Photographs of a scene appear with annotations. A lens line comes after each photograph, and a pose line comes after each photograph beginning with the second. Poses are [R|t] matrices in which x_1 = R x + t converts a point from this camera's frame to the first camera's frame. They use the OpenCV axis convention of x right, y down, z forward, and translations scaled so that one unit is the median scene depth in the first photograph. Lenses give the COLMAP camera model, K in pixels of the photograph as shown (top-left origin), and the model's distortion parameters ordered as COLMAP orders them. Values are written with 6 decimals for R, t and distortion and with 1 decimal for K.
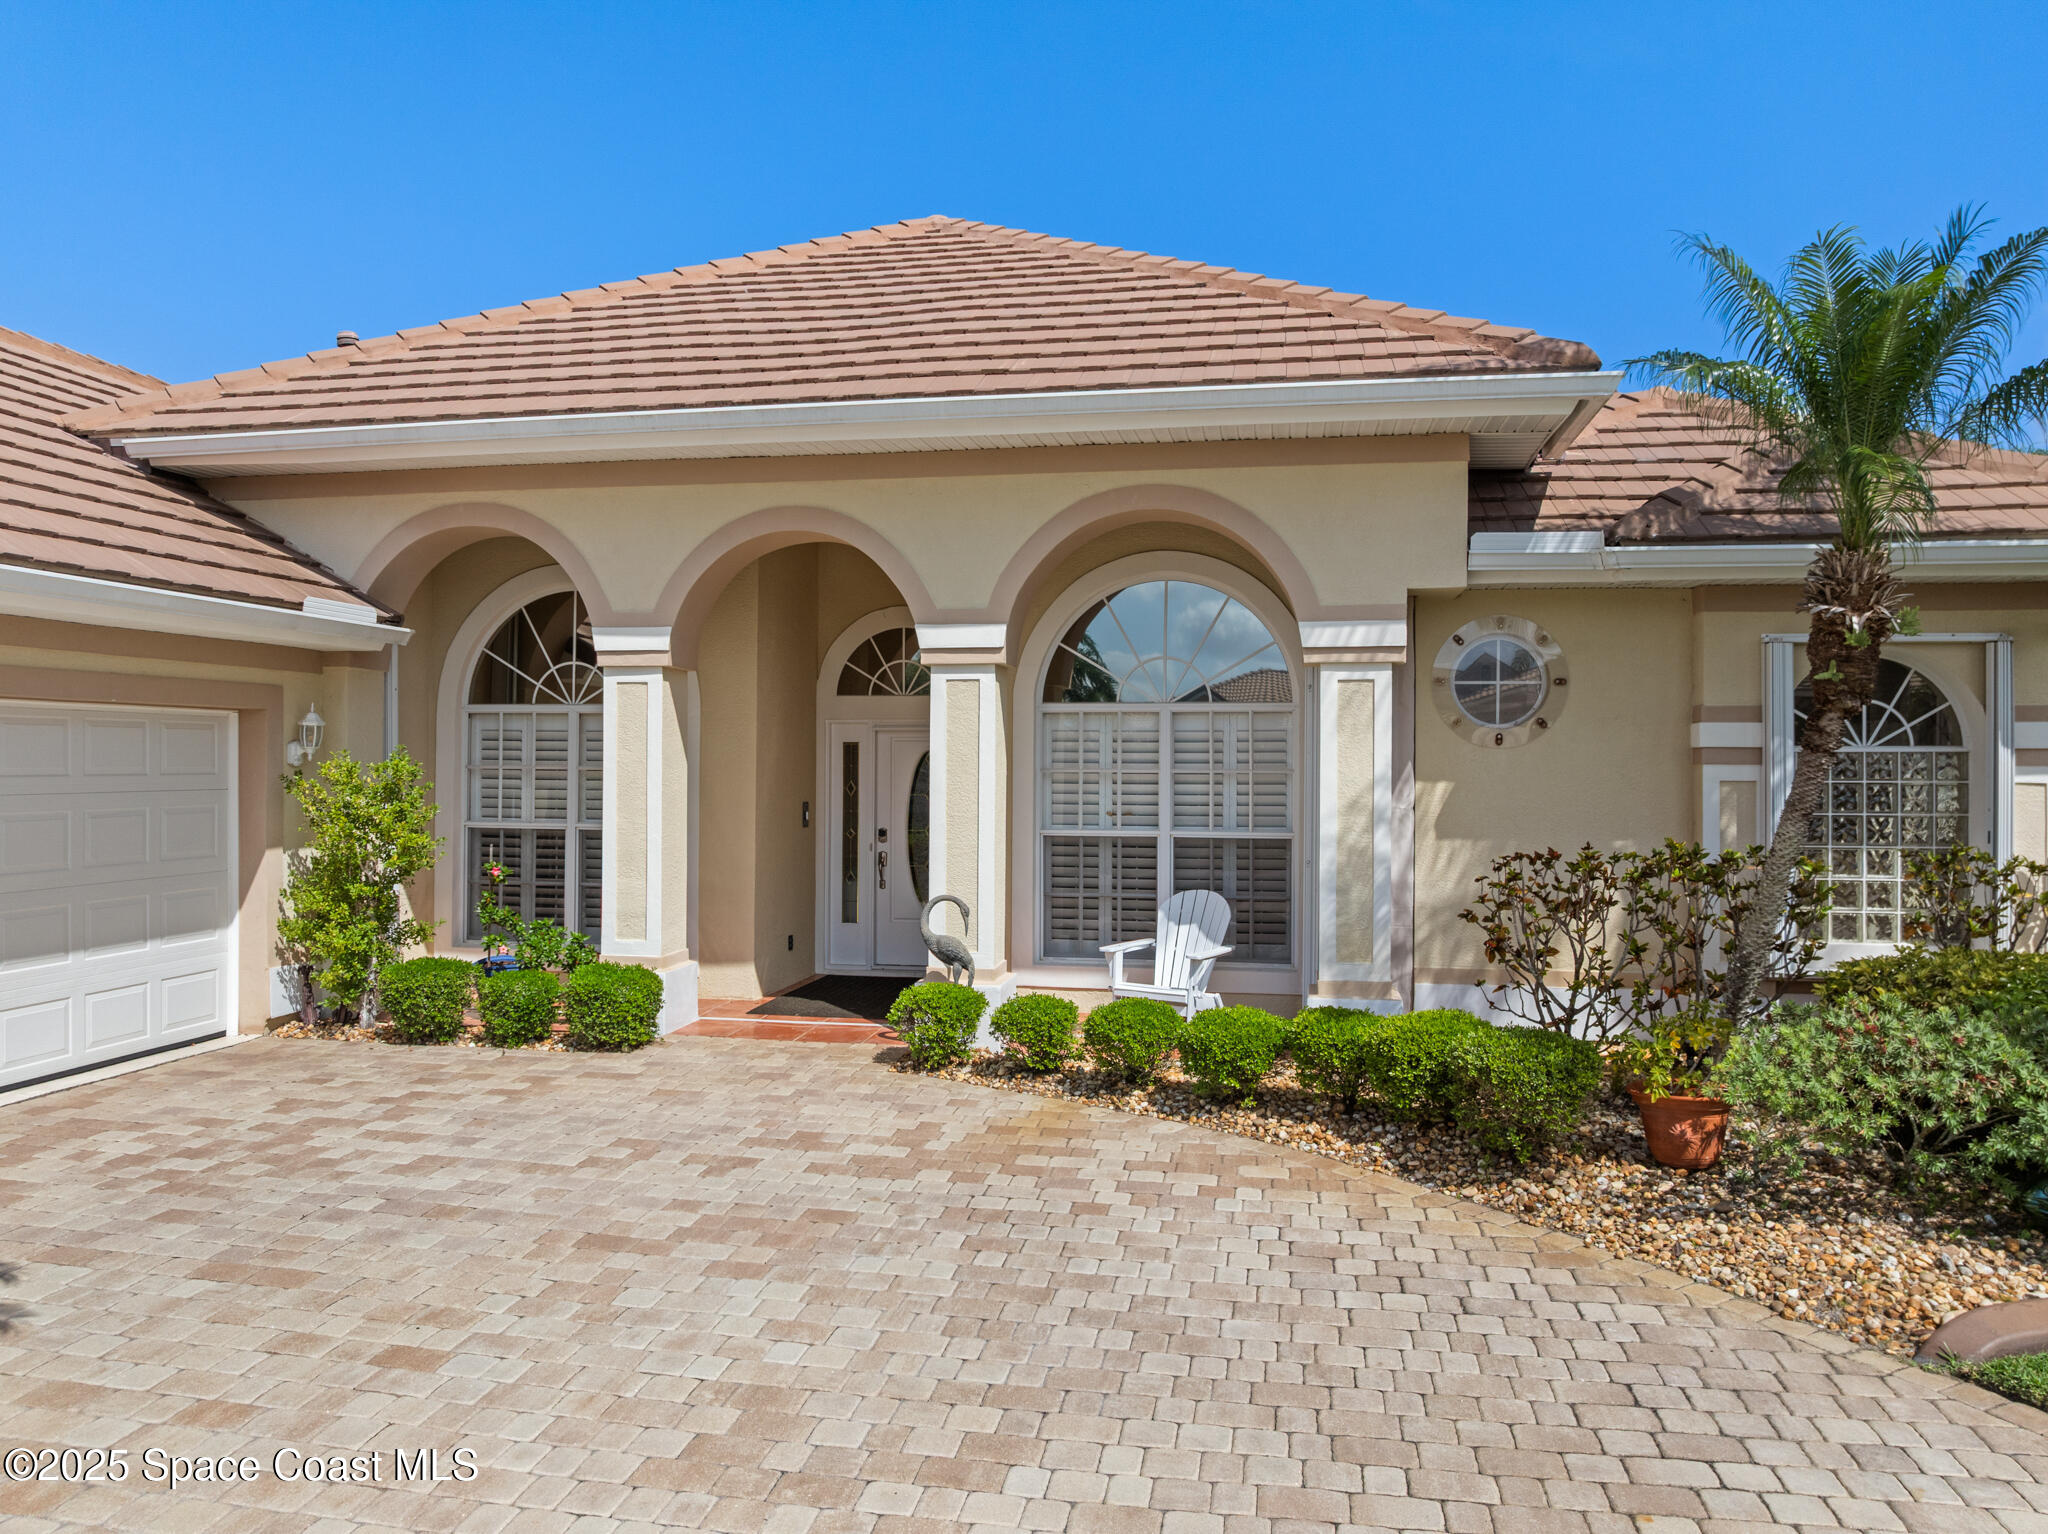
lens RADIAL K [[1456.4, 0, 1043.1], [0, 1456.4, 760.7], [0, 0, 1]] dist [-0.051239, 0.022853]
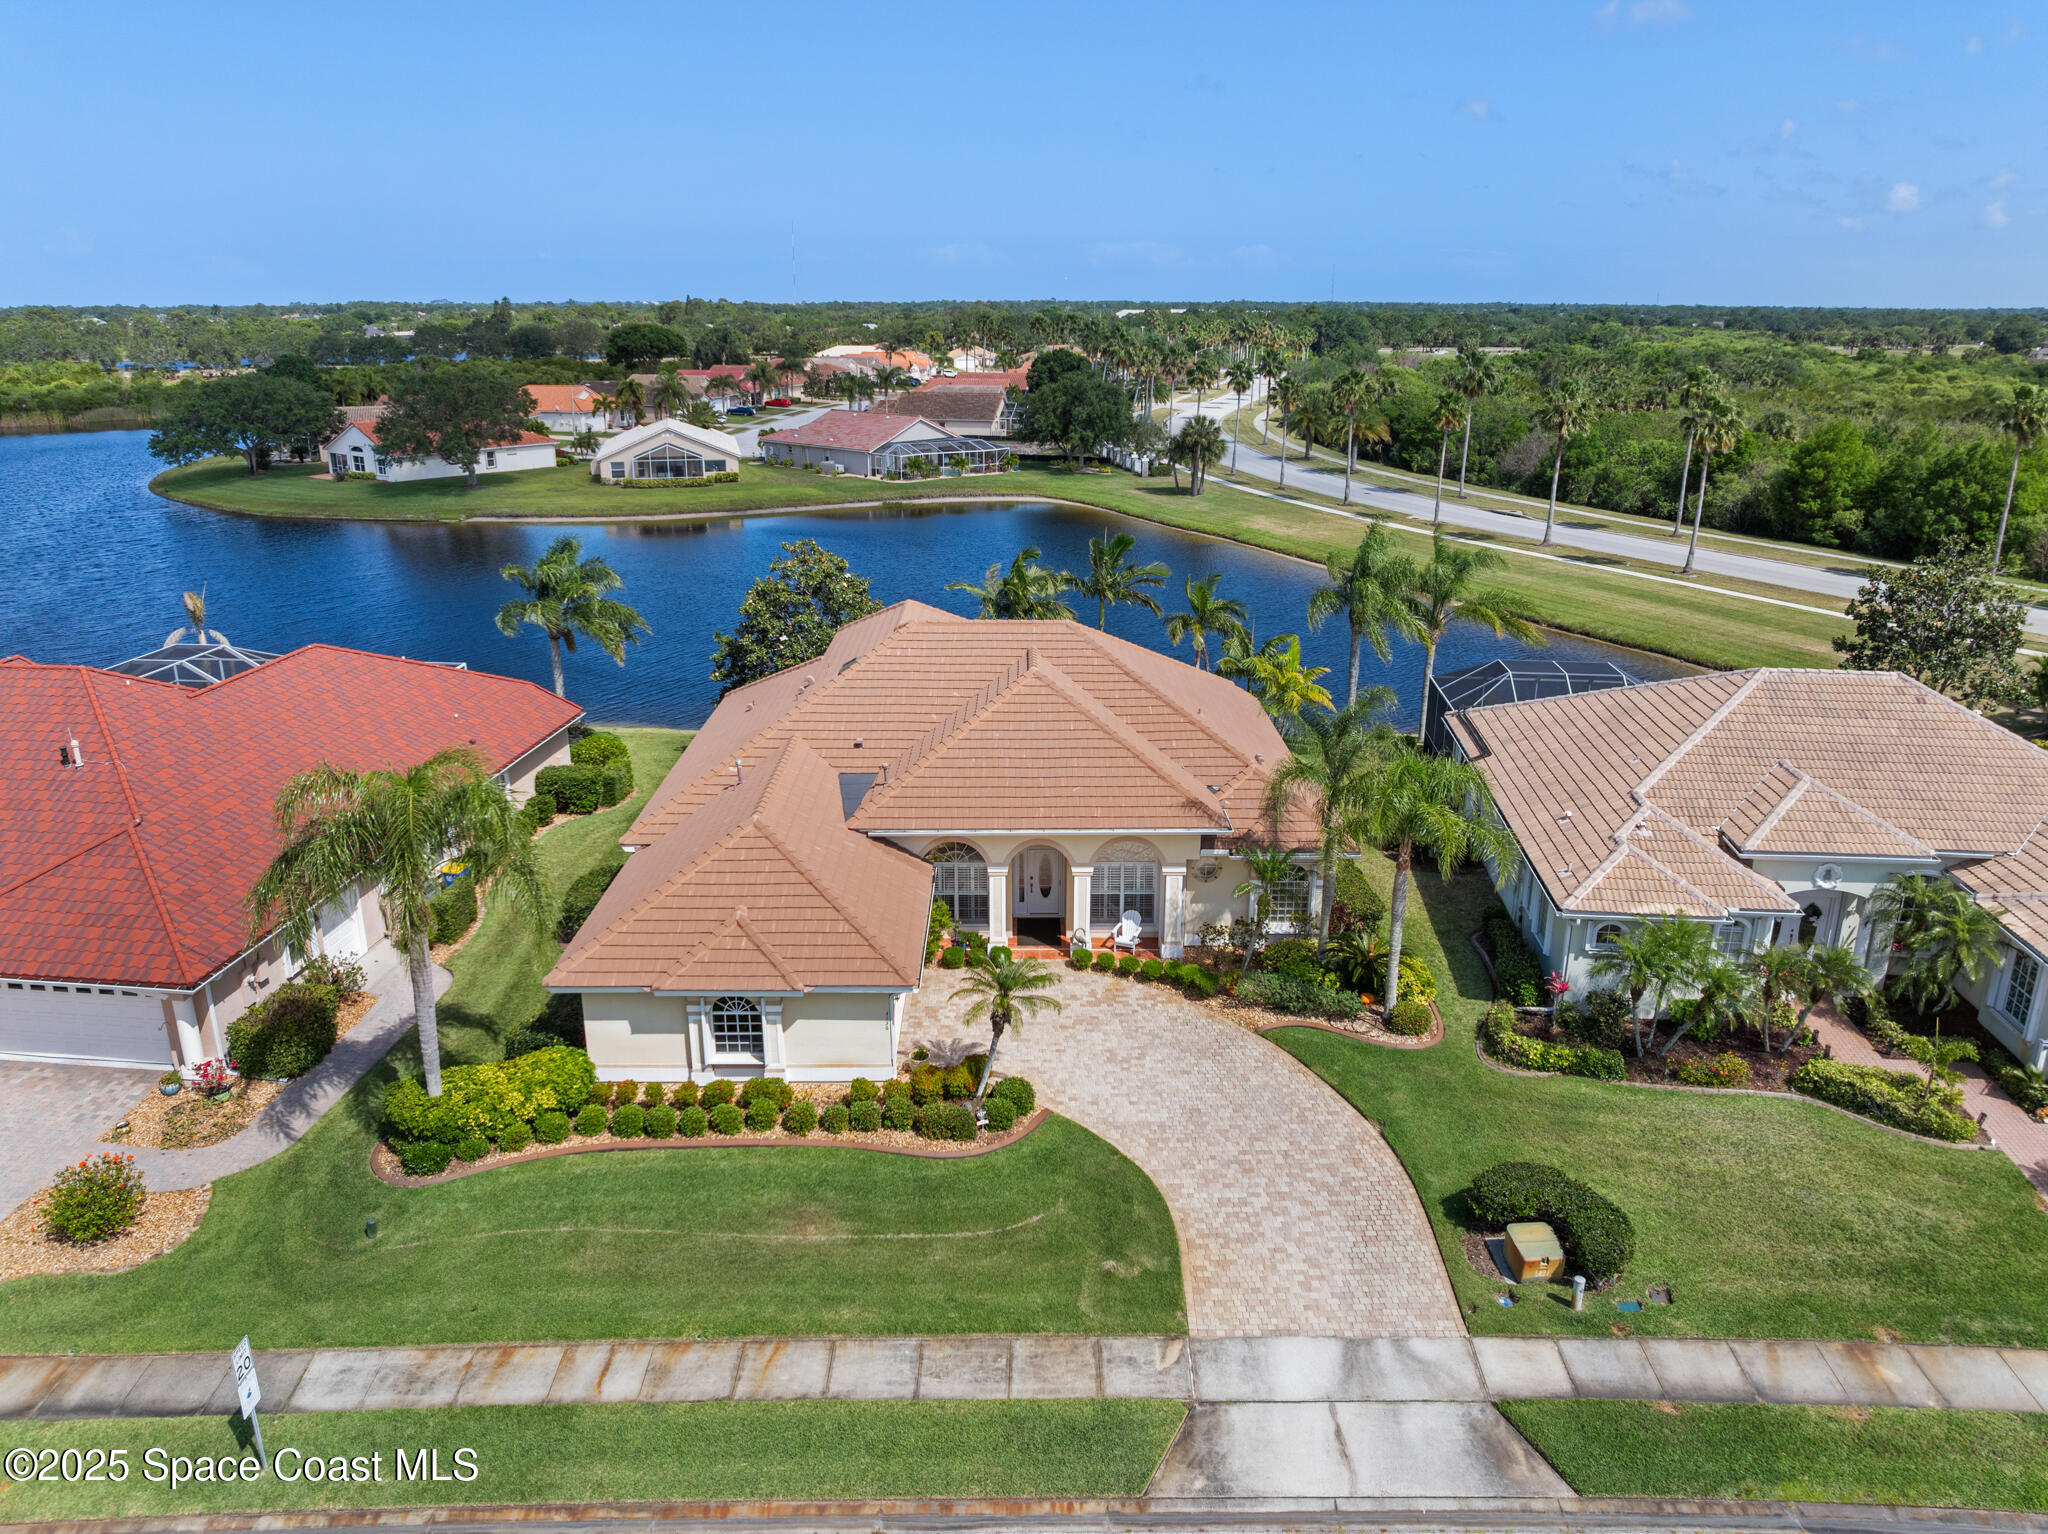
lens RADIAL K [[1456.4, 0, 1025.6], [0, 1456.4, 764.4], [0, 0, 1]] dist [-0.051239, 0.022853]
pose [[0.984387, -0.062158, 0.164677, -0.860677], [0.007643, 0.949784, 0.312812, -1.633332], [-0.175852, -0.306669, 0.935430, -2.712241]]
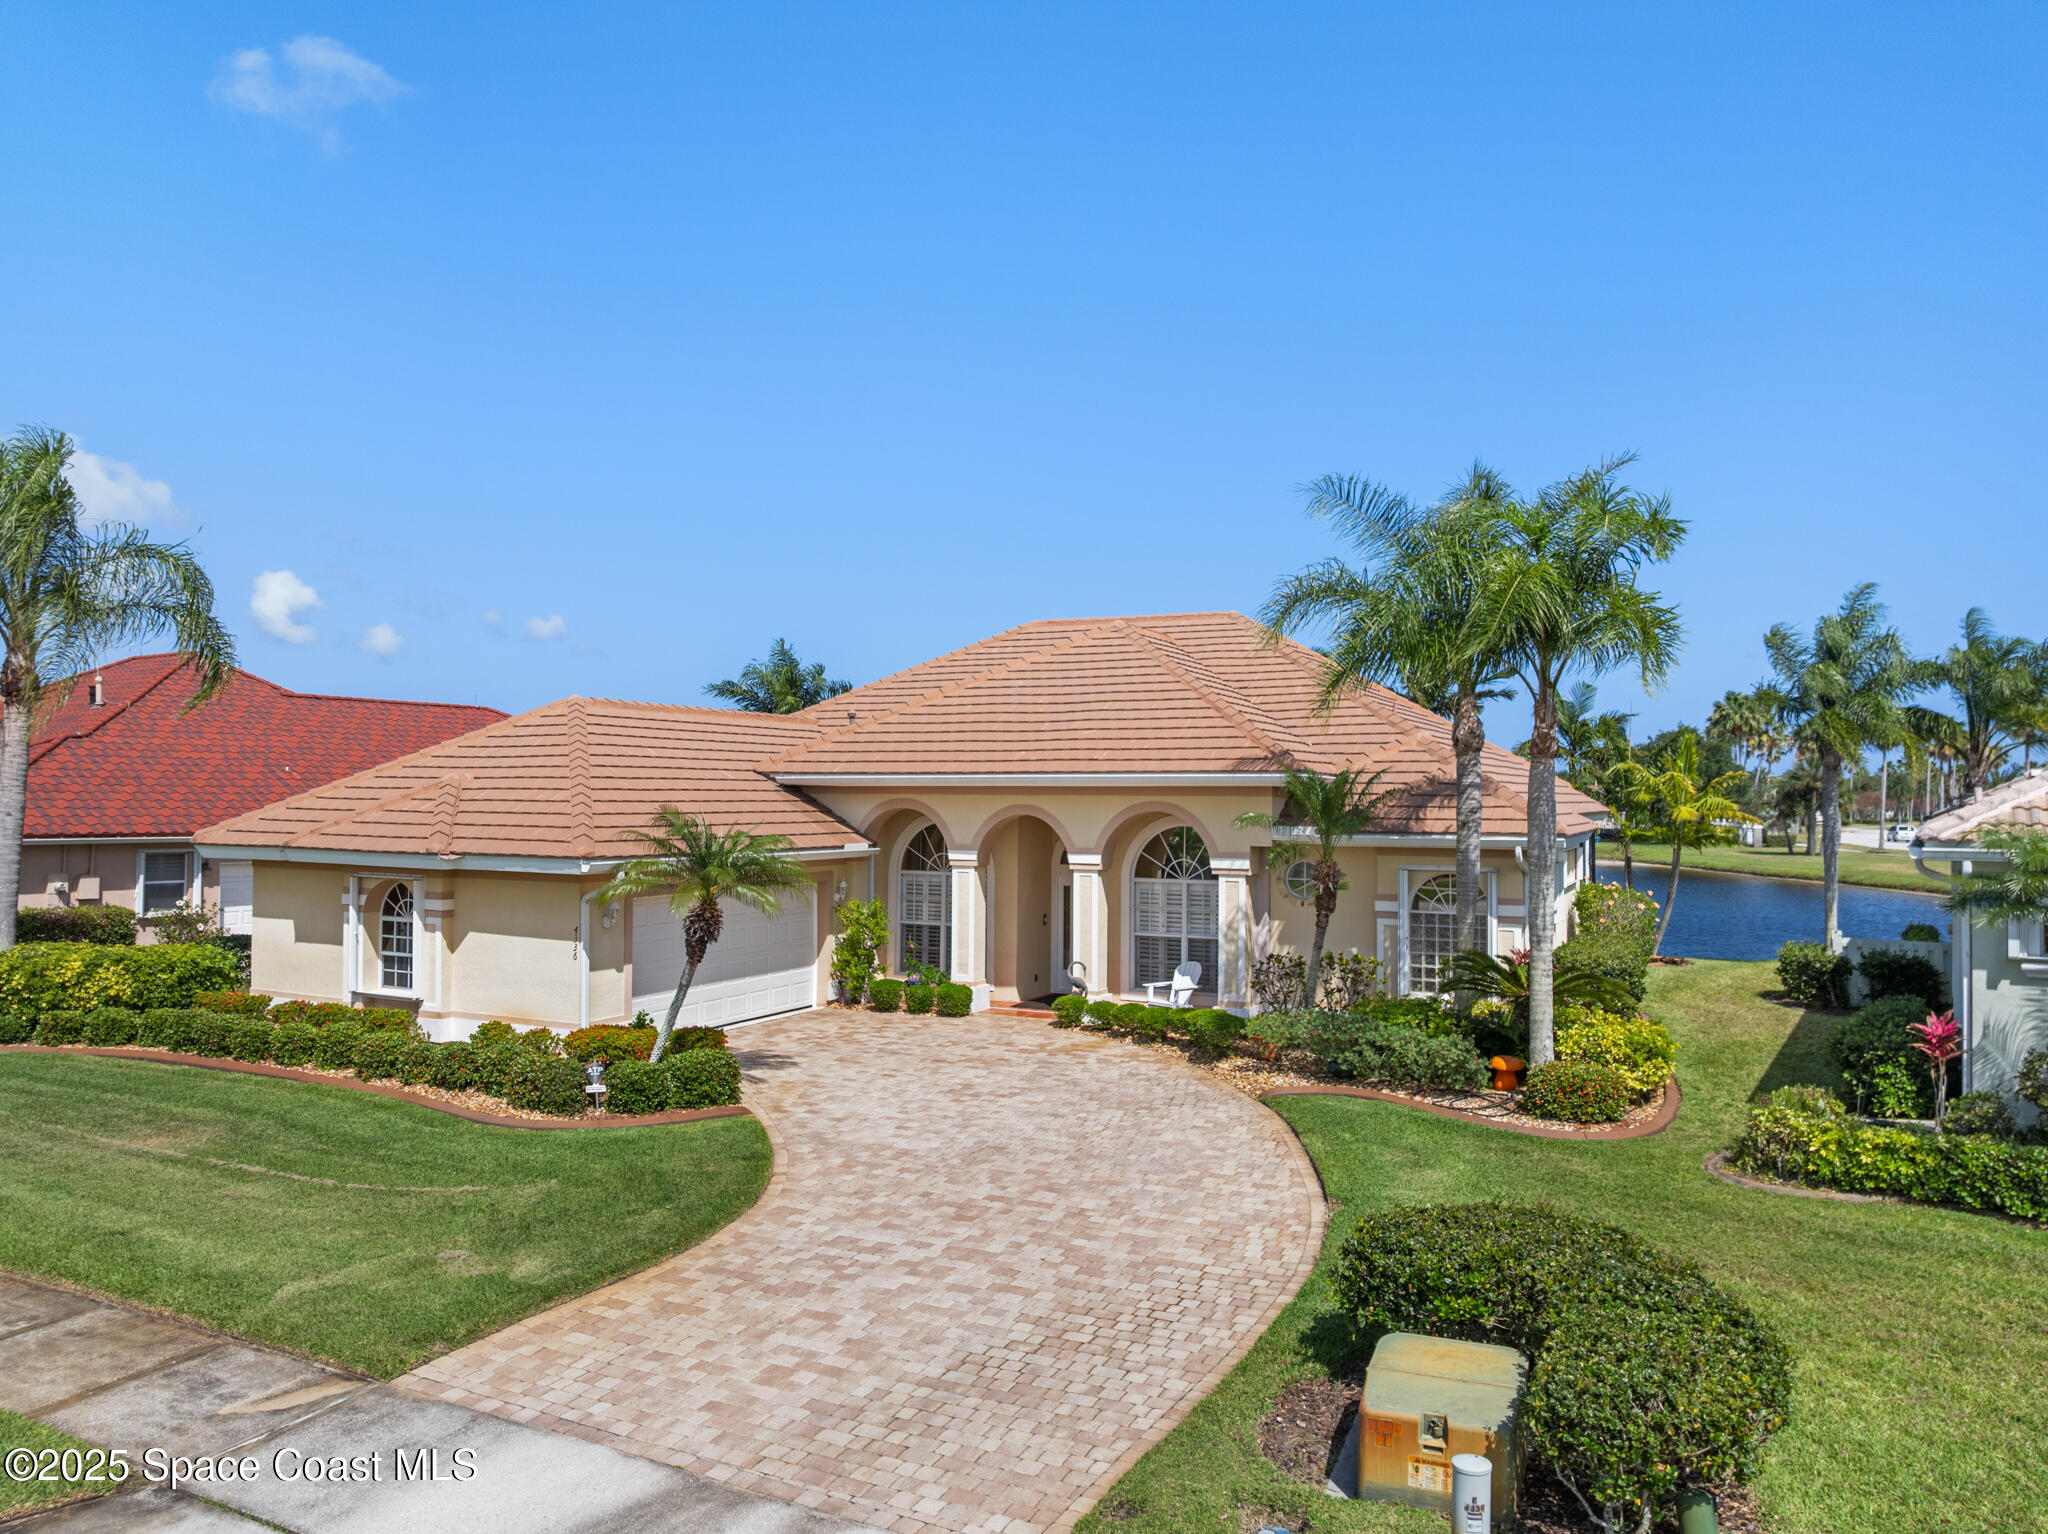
lens RADIAL K [[1456.4, 0, 1019.9], [0, 1456.4, 769.3], [0, 0, 1]] dist [-0.051239, 0.022853]
pose [[0.957435, -0.006101, -0.288584, 0.553745], [0.000627, 0.999818, -0.019055, -0.188488], [0.288648, 0.018063, 0.957265, -1.424938]]
